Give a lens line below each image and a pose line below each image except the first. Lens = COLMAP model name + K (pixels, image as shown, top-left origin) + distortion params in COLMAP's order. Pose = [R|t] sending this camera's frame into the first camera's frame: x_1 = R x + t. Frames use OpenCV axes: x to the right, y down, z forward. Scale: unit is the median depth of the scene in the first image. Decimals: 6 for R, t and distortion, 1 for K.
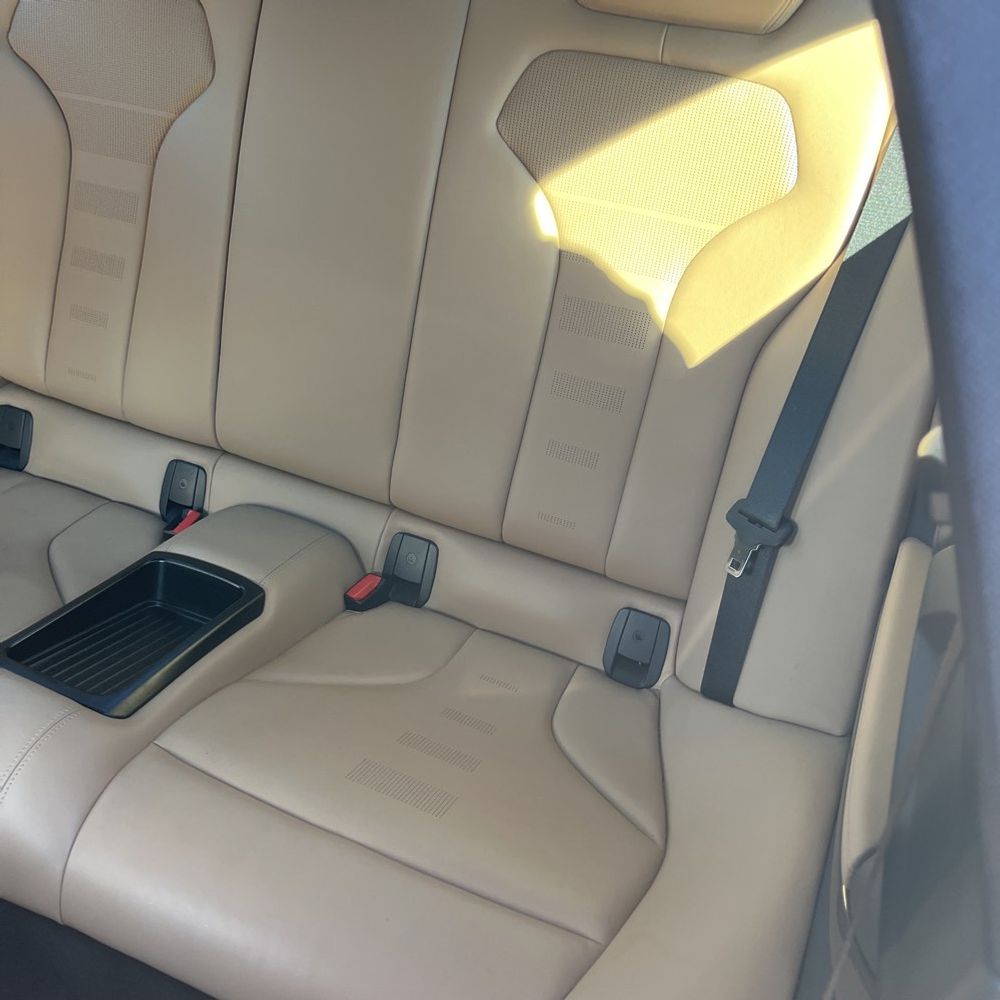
lens RADIAL K [[1008.7, 0, 507.5], [0, 1008.7, 506.8], [0, 0, 1]] dist [0.021164, -0.008366]
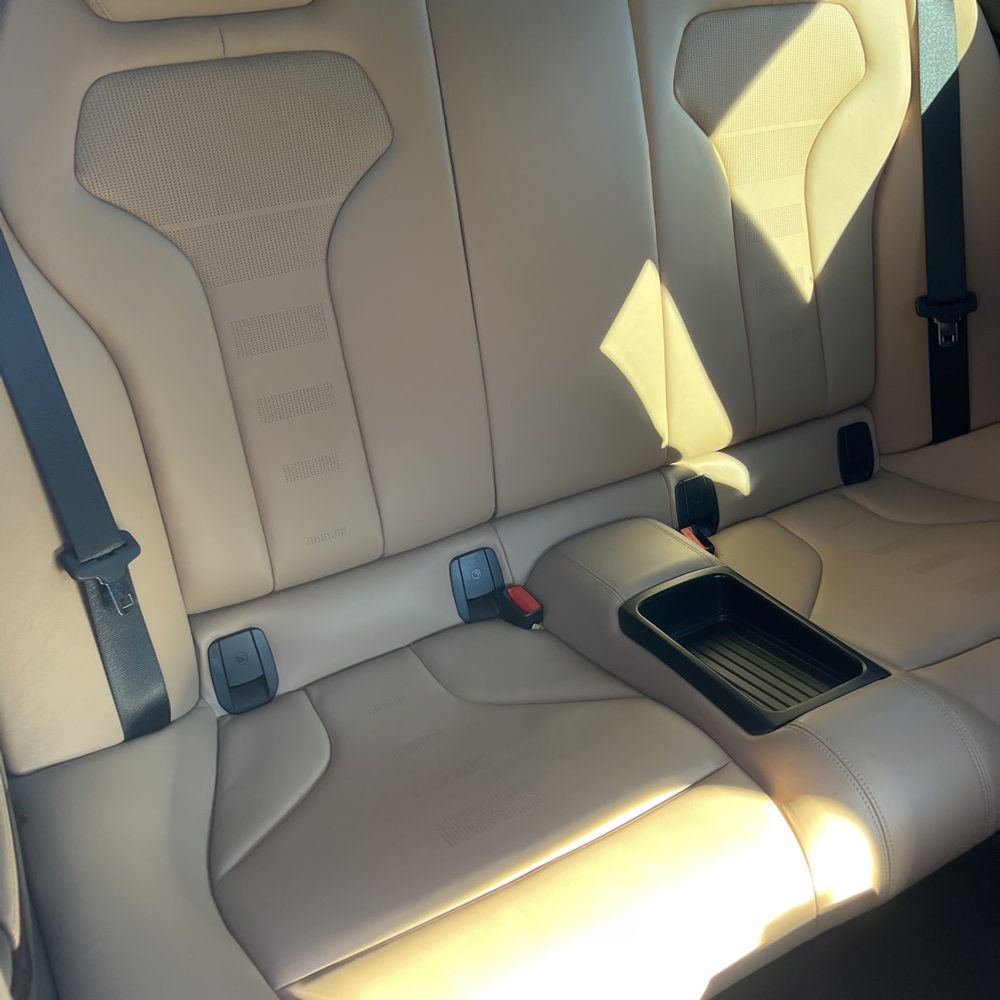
lens RADIAL K [[1008.7, 0, 507.5], [0, 1008.7, 506.8], [0, 0, 1]] dist [0.021164, -0.008366]
pose [[0.588252, -0.508210, 0.629032, -0.935162], [0.492657, 0.842059, 0.219601, -0.289401], [-0.641286, 0.180717, 0.745717, 0.317008]]
